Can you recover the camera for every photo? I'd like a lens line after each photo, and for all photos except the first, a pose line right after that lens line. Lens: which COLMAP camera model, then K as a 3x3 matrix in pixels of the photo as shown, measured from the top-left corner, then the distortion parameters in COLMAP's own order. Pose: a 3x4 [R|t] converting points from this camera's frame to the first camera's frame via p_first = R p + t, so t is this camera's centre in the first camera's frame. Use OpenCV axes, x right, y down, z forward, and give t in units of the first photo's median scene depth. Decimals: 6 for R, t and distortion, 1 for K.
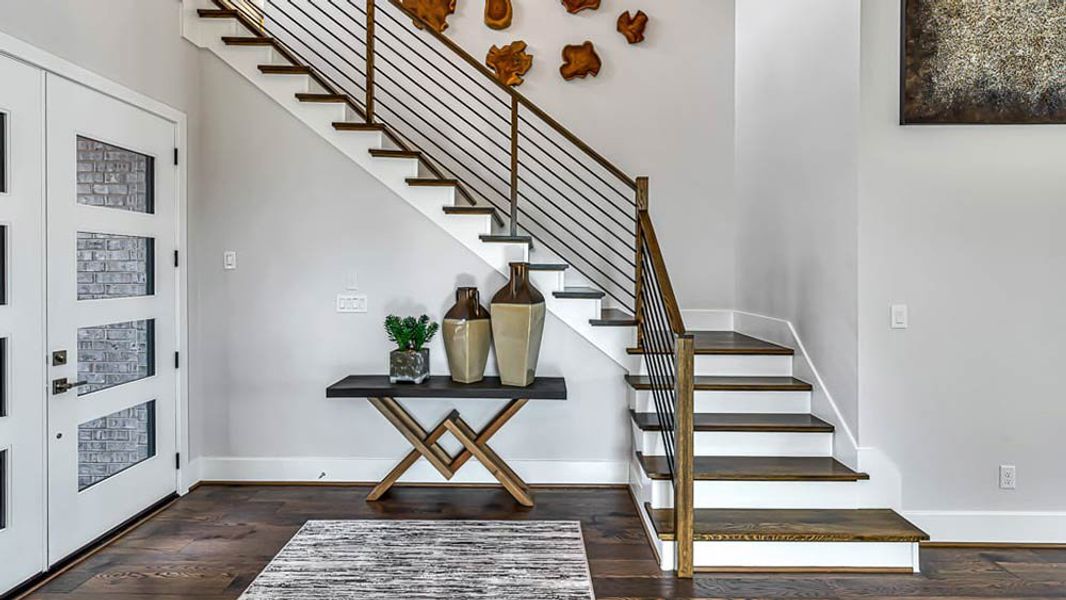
lens RADIAL K [[529.4, 0, 534.2], [0, 529.4, 304.0], [0, 0, 1]] dist [-0.000003, -0.000238]
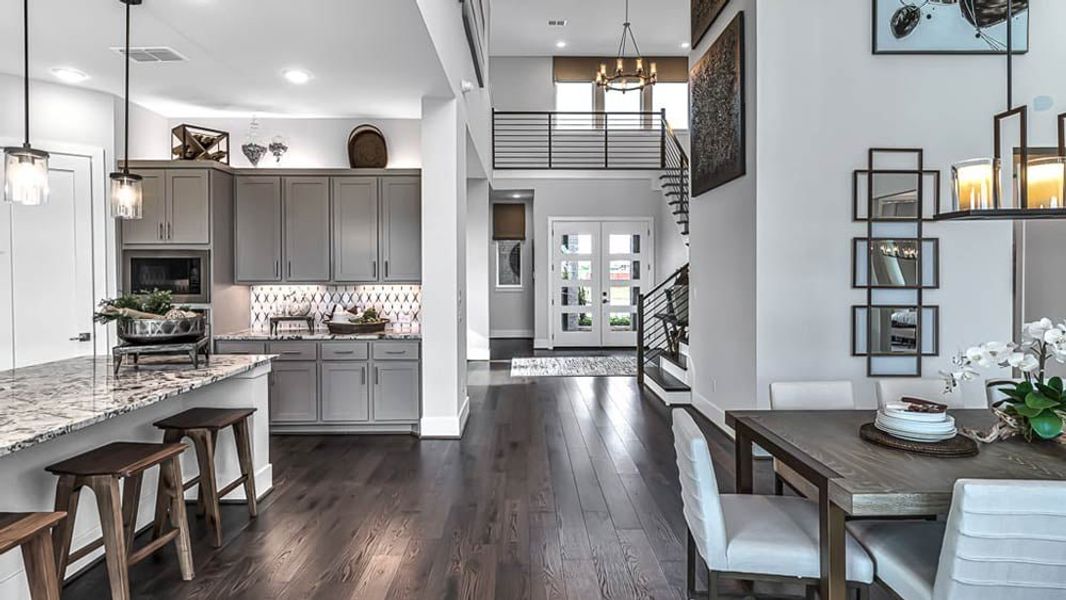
lens RADIAL K [[536.1, 0, 530.9], [0, 536.1, 280.2], [0, 0, 1]] dist [0.001234, -0.000237]
pose [[0.029559, 0.013001, -0.999478, 2.279758], [-0.062257, 0.997998, 0.011140, -0.006277], [0.997622, 0.061895, 0.030309, 0.275683]]
